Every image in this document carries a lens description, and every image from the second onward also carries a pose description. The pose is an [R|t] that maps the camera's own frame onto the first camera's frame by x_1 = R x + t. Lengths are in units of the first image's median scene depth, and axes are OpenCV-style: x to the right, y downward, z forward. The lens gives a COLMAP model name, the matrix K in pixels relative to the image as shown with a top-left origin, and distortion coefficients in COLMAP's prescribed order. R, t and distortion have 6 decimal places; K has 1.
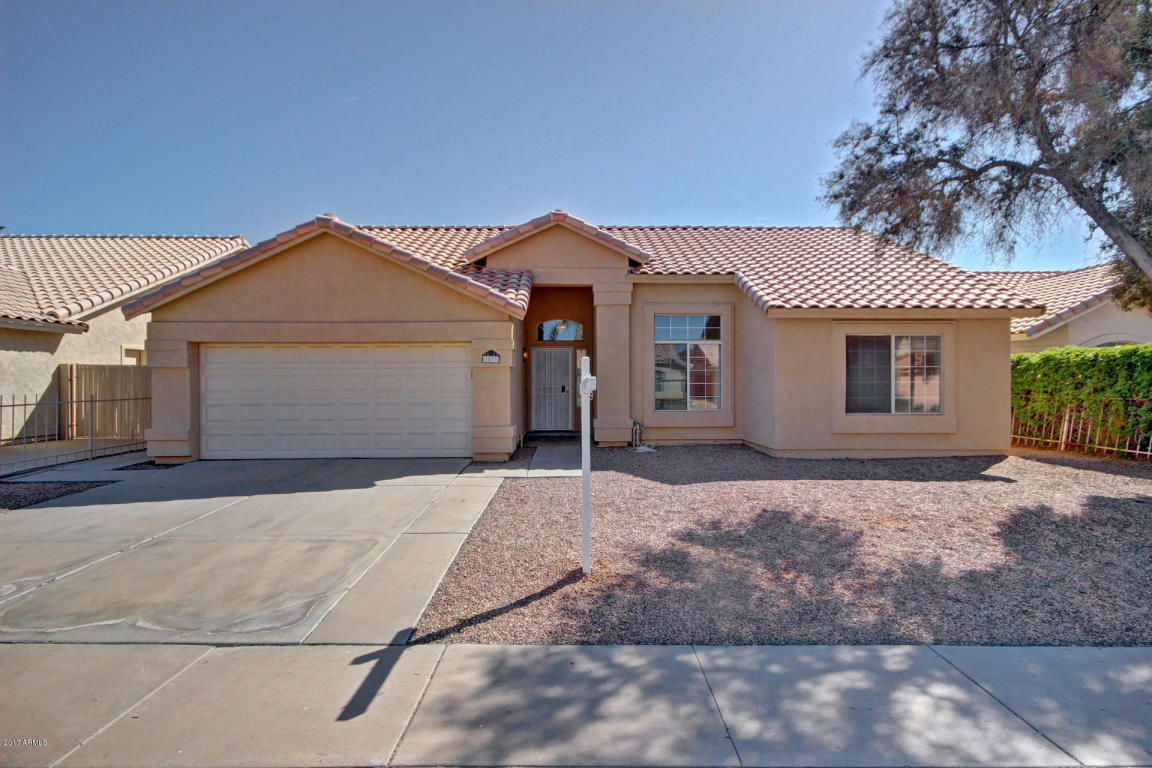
lens RADIAL K [[602.7, 0, 581.5], [0, 602.7, 382.5], [0, 0, 1]] dist [0.002344, -0.000986]
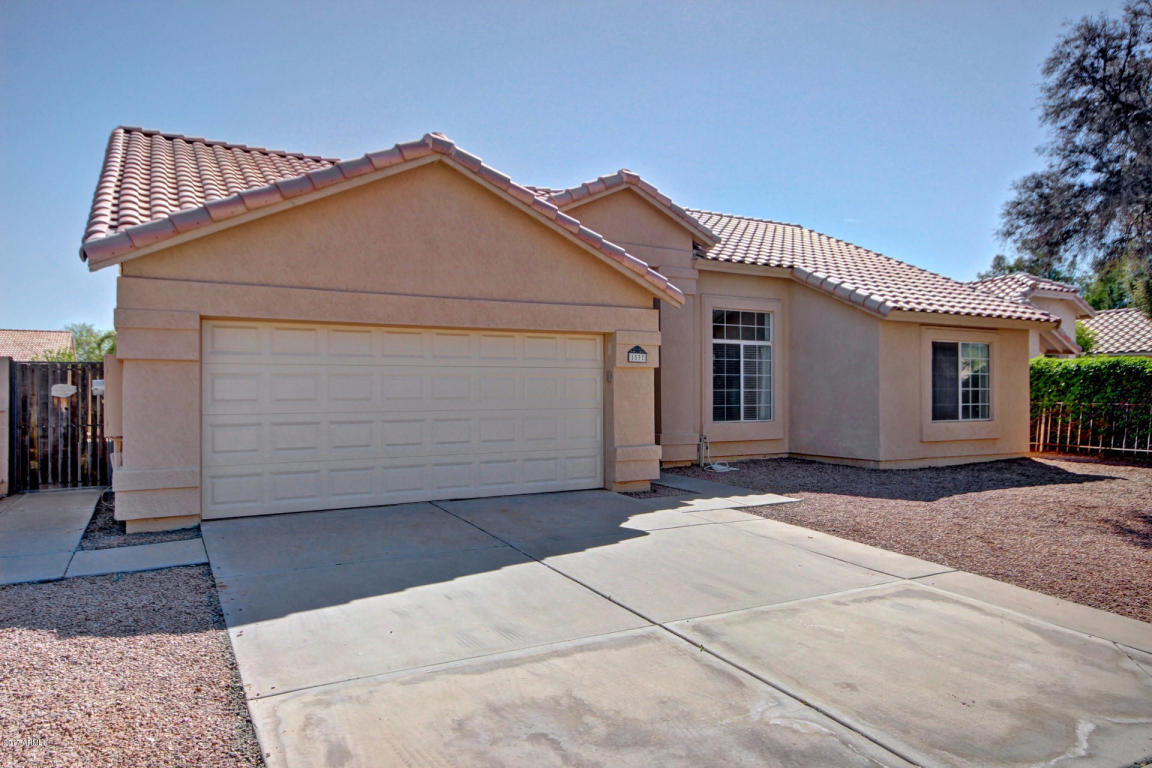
lens RADIAL K [[750.6, 0, 577.4], [0, 750.6, 387.3], [0, 0, 1]] dist [0.001646, 0.001660]
pose [[0.885191, 0.003103, 0.465217, -0.648511], [-0.000602, 0.999985, -0.005525, 0.004234], [-0.465227, 0.004611, 0.885179, 0.191508]]
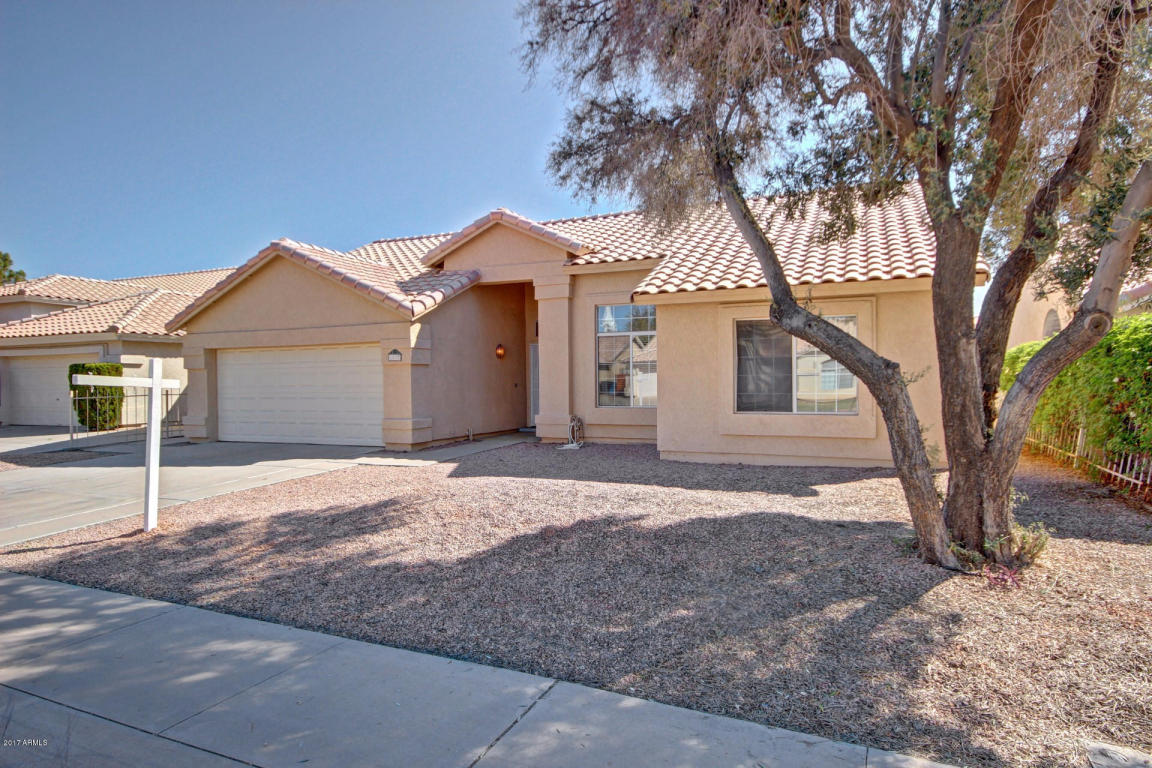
lens RADIAL K [[653.6, 0, 571.3], [0, 653.6, 377.6], [0, 0, 1]] dist [0.027396, 0.002182]
pose [[0.906680, -0.007497, -0.421752, 0.631682], [0.007836, 0.999969, -0.000929, 0.001209], [0.421745, -0.002463, 0.906711, 0.055666]]
